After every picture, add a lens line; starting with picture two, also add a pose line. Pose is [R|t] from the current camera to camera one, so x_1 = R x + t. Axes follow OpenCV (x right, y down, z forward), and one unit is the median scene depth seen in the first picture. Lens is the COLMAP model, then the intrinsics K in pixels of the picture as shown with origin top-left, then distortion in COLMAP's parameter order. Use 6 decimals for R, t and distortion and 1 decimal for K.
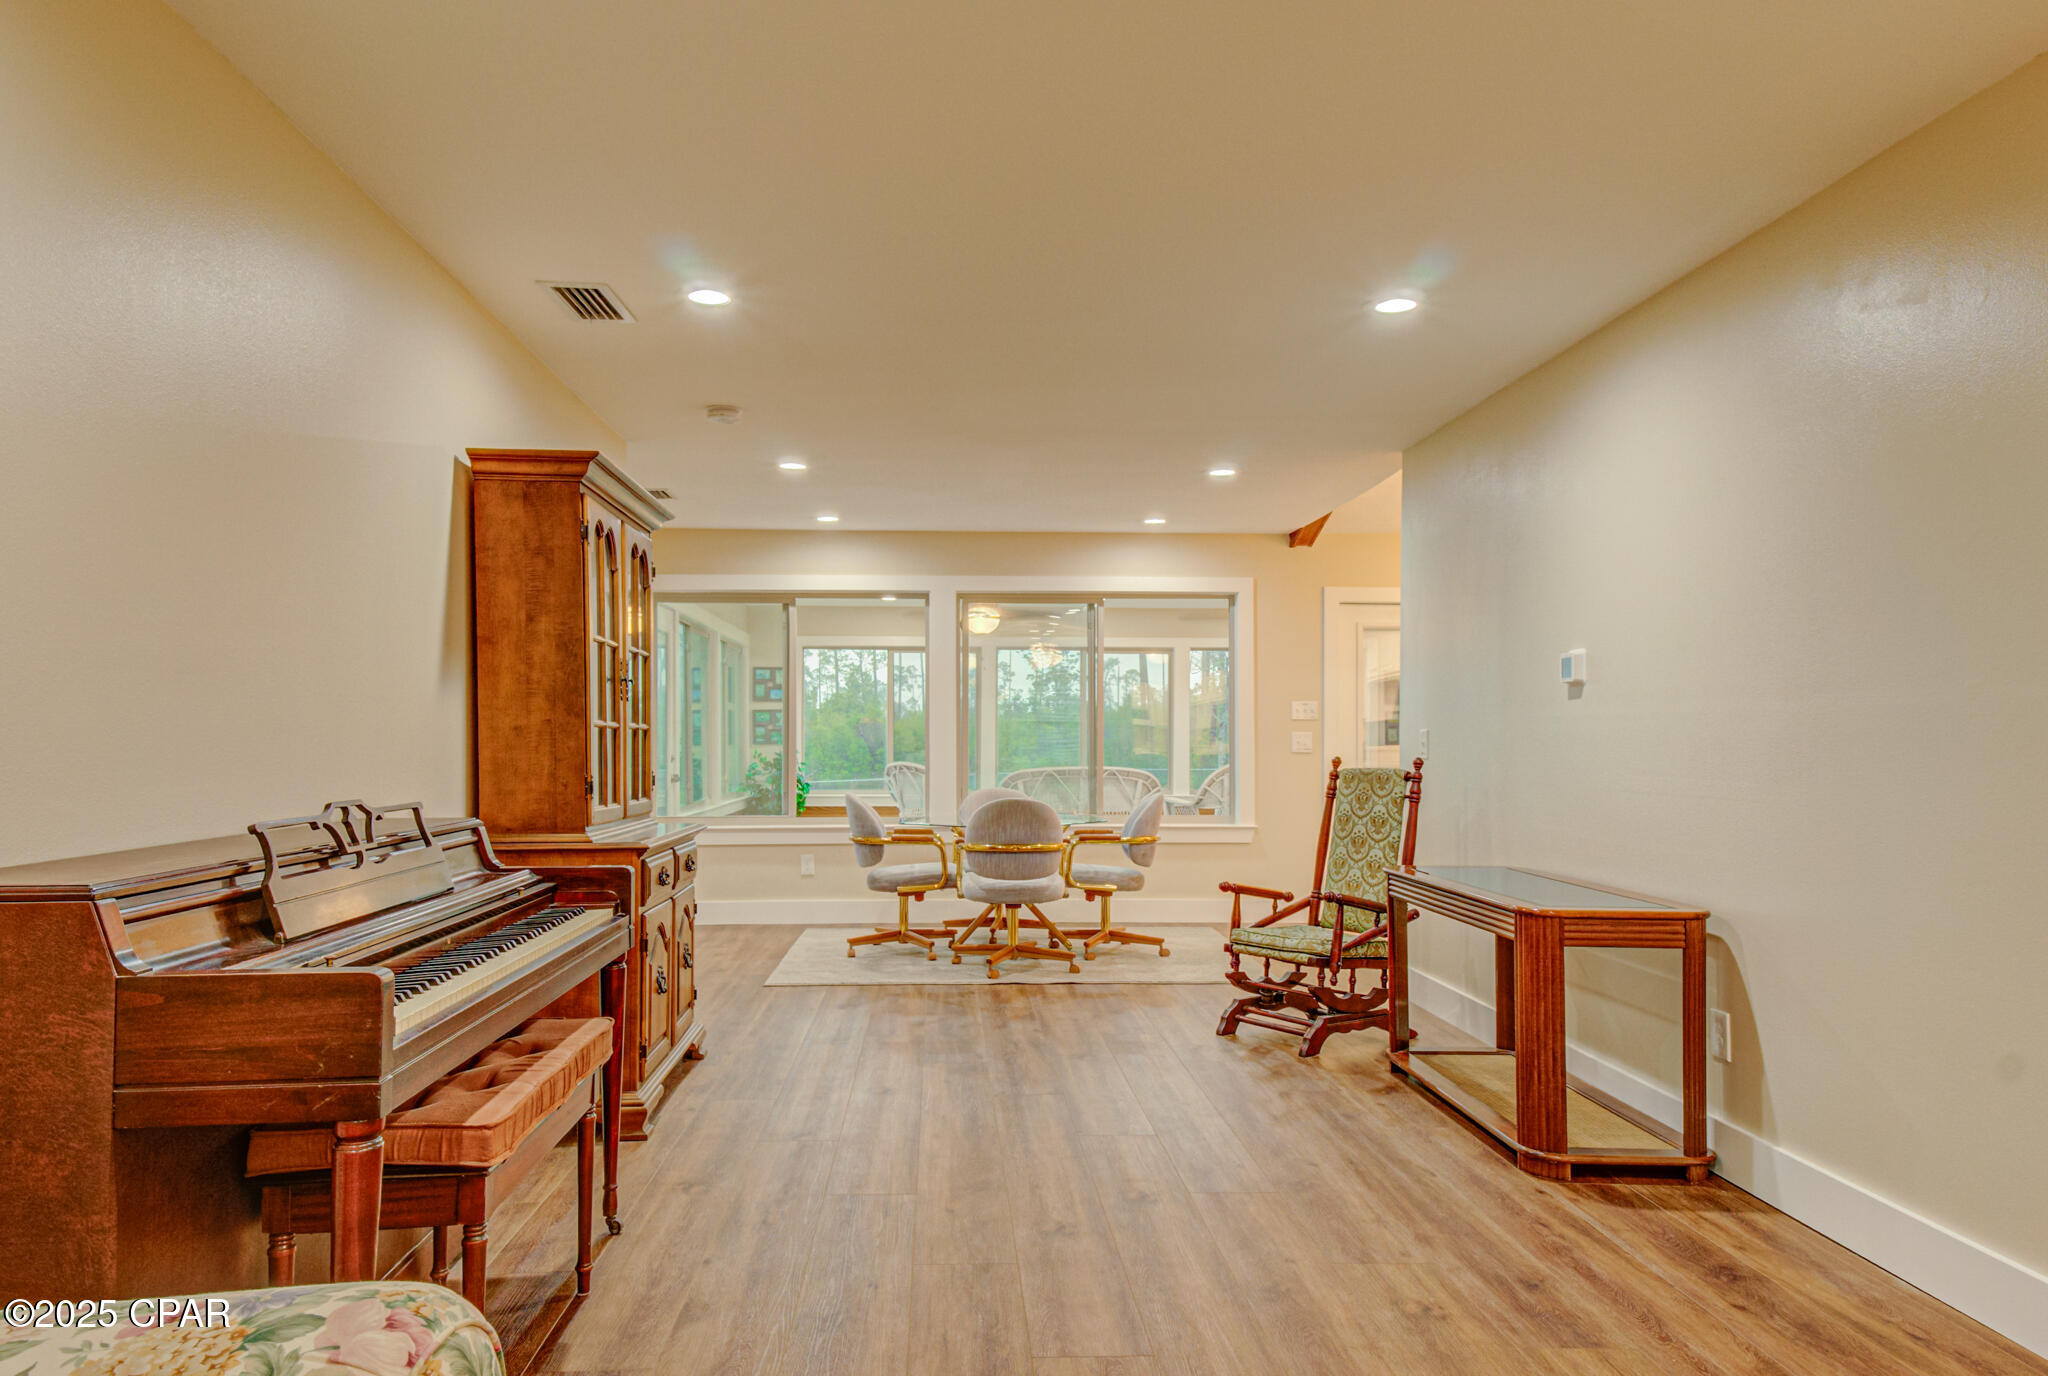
lens RADIAL K [[1367.2, 0, 981.1], [0, 1367.2, 740.8], [0, 0, 1]] dist [0.075232, 0.000167]
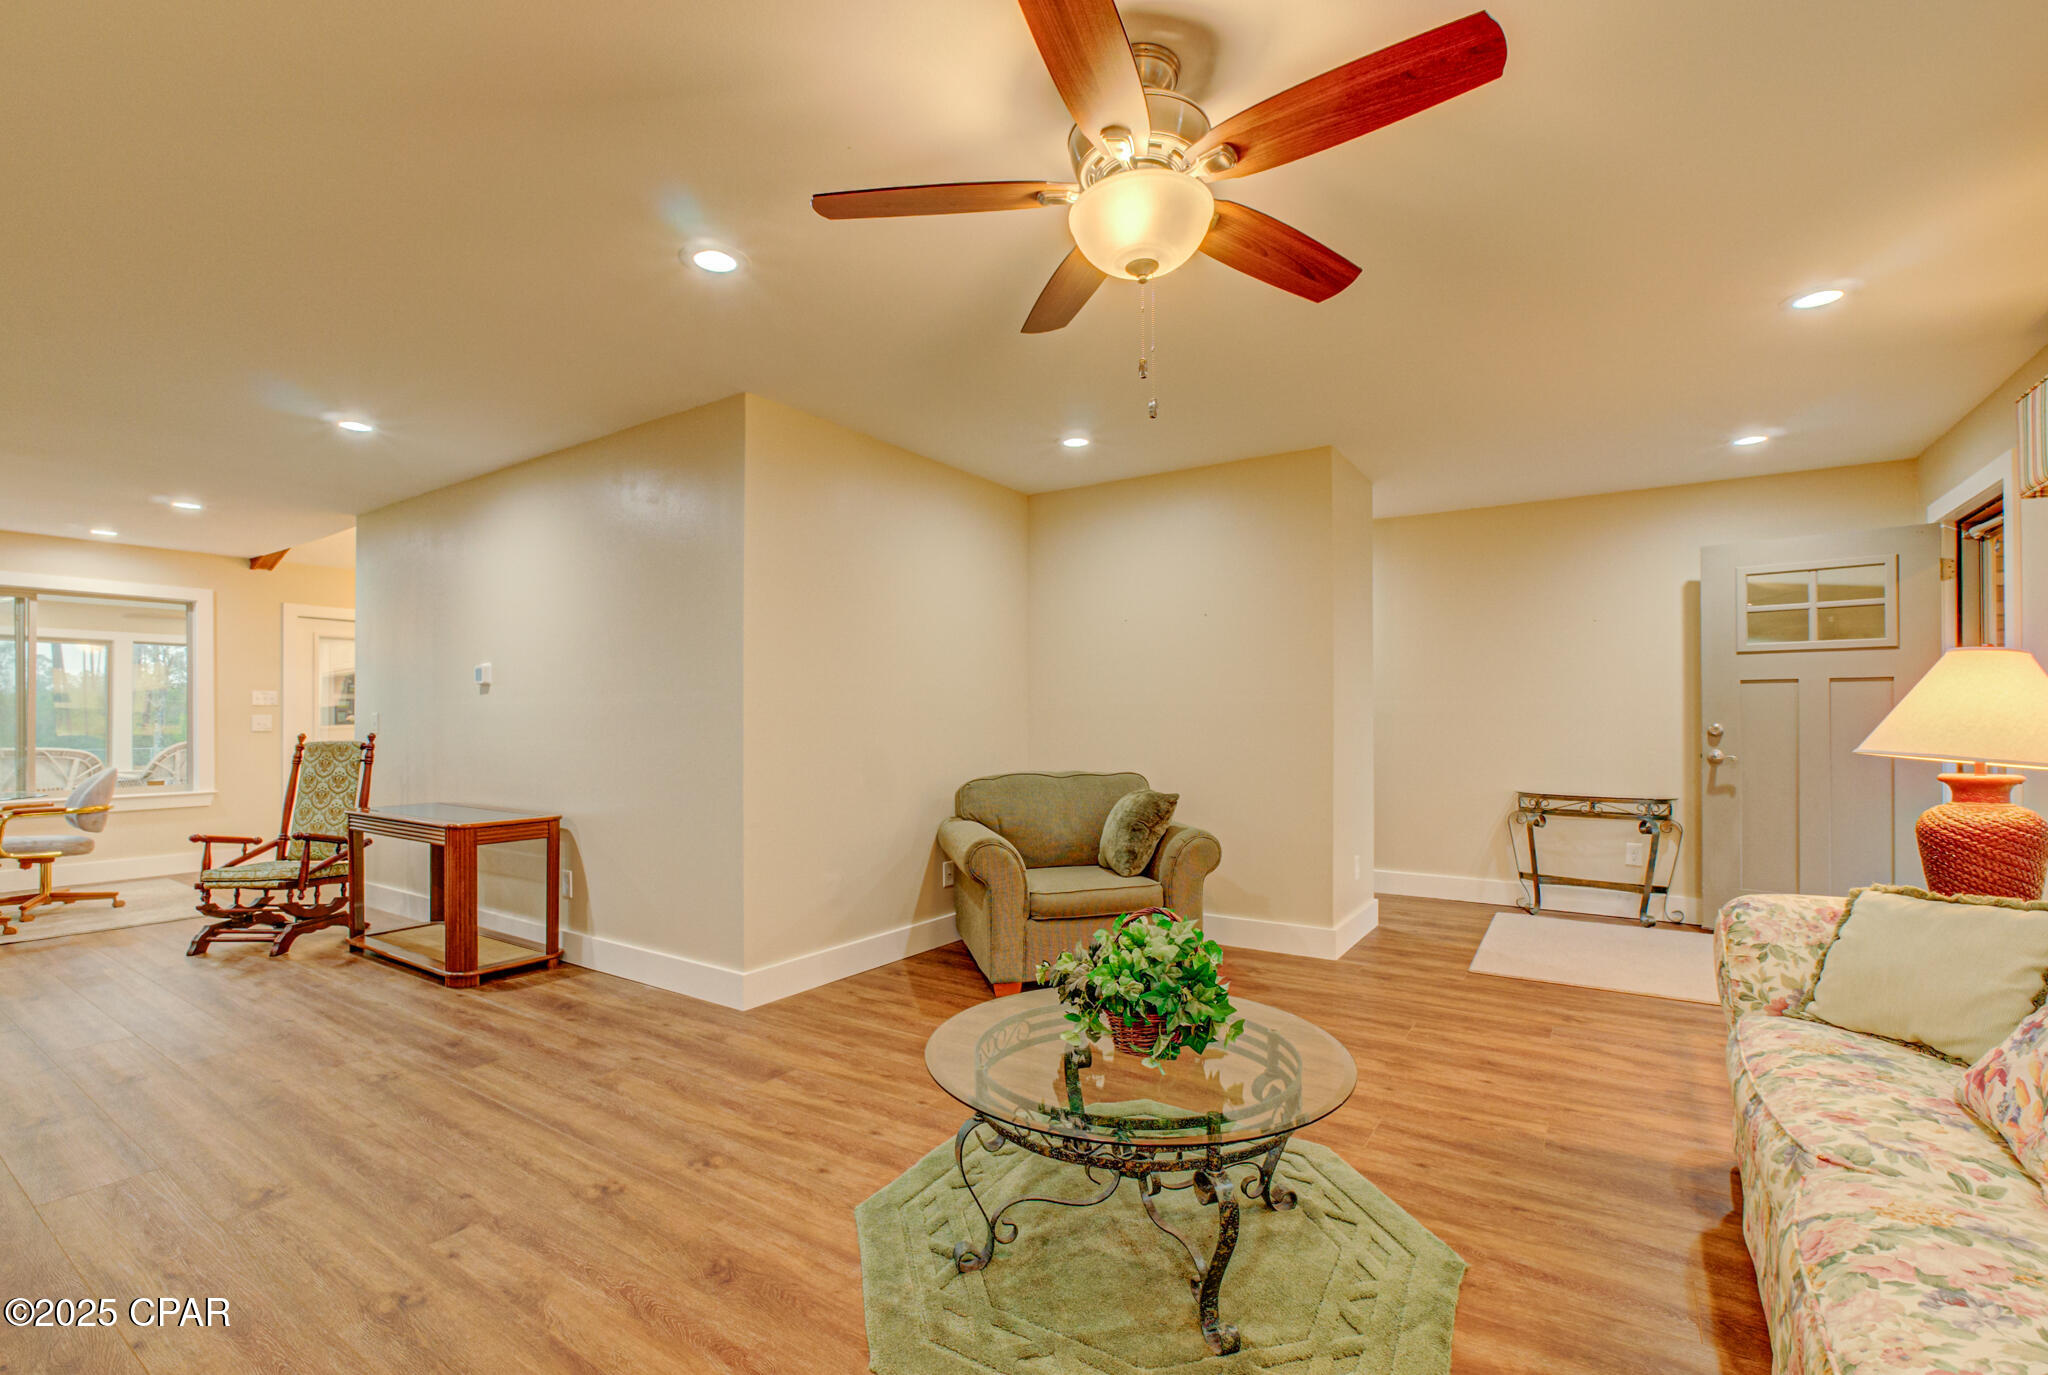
lens RADIAL K [[894.5, 0, 1027.4], [0, 894.5, 707.2], [0, 0, 1]] dist [-0.021796, 0.003514]
pose [[0.579235, 0.004998, 0.815145, -0.041407], [0.006920, 0.999915, -0.011049, 0.000286], [-0.815131, 0.012041, 0.579151, -0.099179]]
